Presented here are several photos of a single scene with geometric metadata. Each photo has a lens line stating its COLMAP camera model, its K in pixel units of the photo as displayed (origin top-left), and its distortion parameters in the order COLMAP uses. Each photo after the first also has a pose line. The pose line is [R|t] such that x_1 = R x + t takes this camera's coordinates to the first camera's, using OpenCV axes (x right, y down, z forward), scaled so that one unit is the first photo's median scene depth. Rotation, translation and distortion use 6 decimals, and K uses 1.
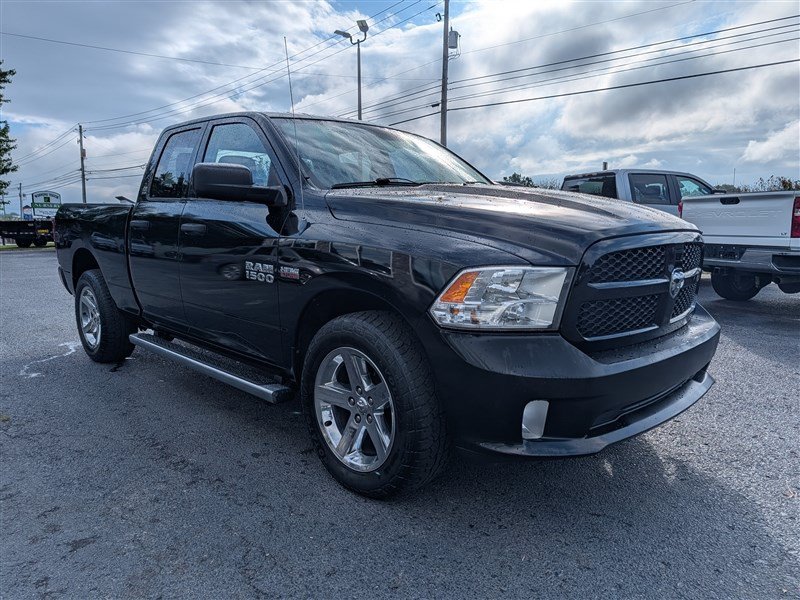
lens RADIAL K [[582.2, 0, 399.7], [0, 582.2, 305.3], [0, 0, 1]] dist [0.008305, -0.002055]
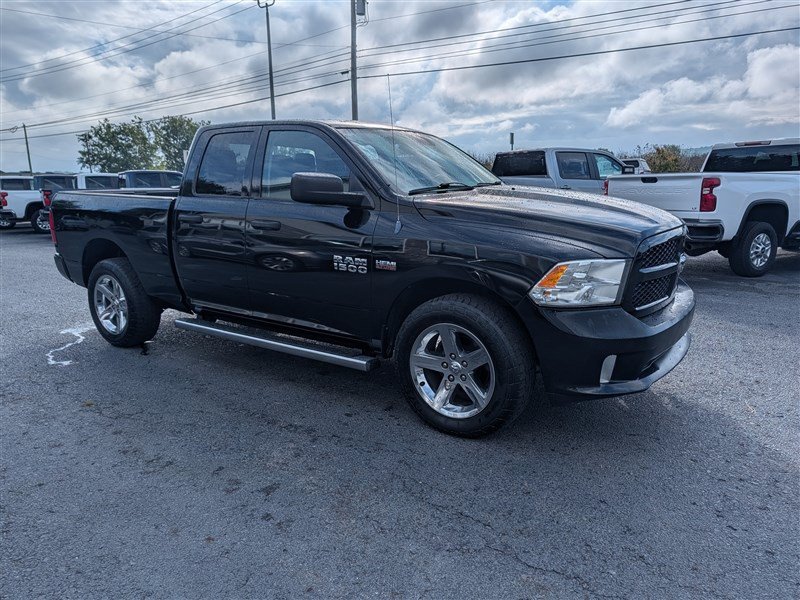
lens RADIAL K [[582.2, 0, 399.7], [0, 582.2, 305.3], [0, 0, 1]] dist [0.008305, -0.002055]
pose [[0.983908, -0.046238, 0.172587, -0.381700], [0.035860, 0.997383, 0.062774, -0.047988], [-0.175038, -0.055575, 0.982992, -0.218176]]
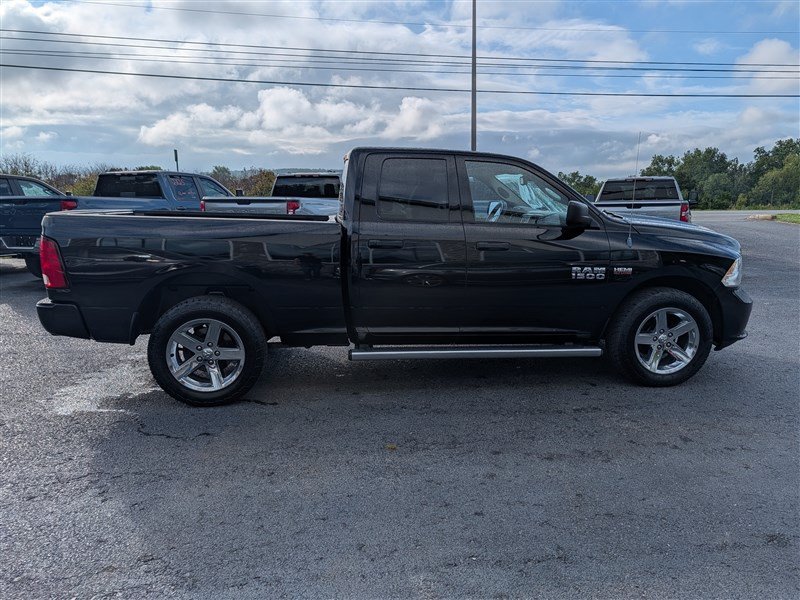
lens RADIAL K [[582.2, 0, 399.7], [0, 582.2, 305.3], [0, 0, 1]] dist [0.008305, -0.002055]
pose [[0.608035, -0.136131, 0.782152, -1.887381], [0.108151, 0.990208, 0.088267, -0.174886], [-0.786510, 0.030921, 0.616803, 0.493321]]
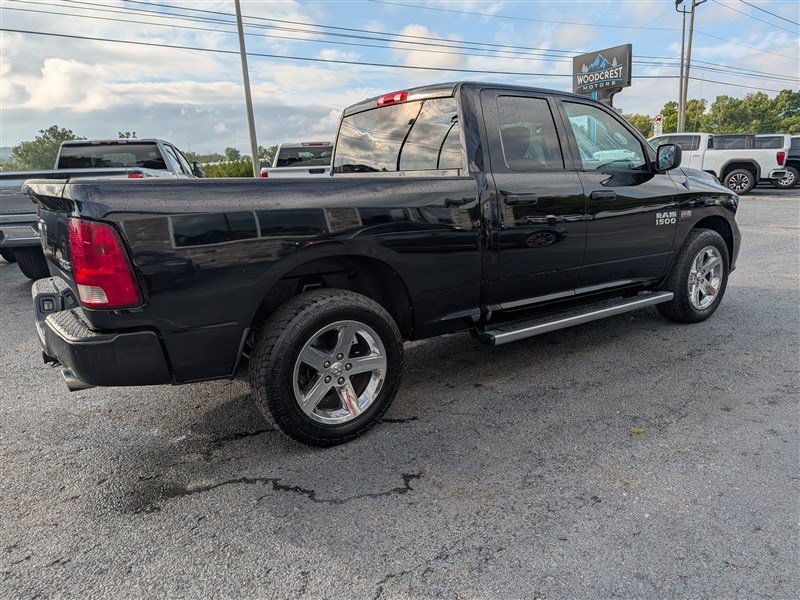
lens RADIAL K [[582.2, 0, 399.7], [0, 582.2, 305.3], [0, 0, 1]] dist [0.008305, -0.002055]
pose [[0.157360, -0.225914, 0.961353, -2.019923], [0.174915, 0.964466, 0.198014, -0.284011], [-0.971927, 0.136996, 0.191285, 1.536948]]
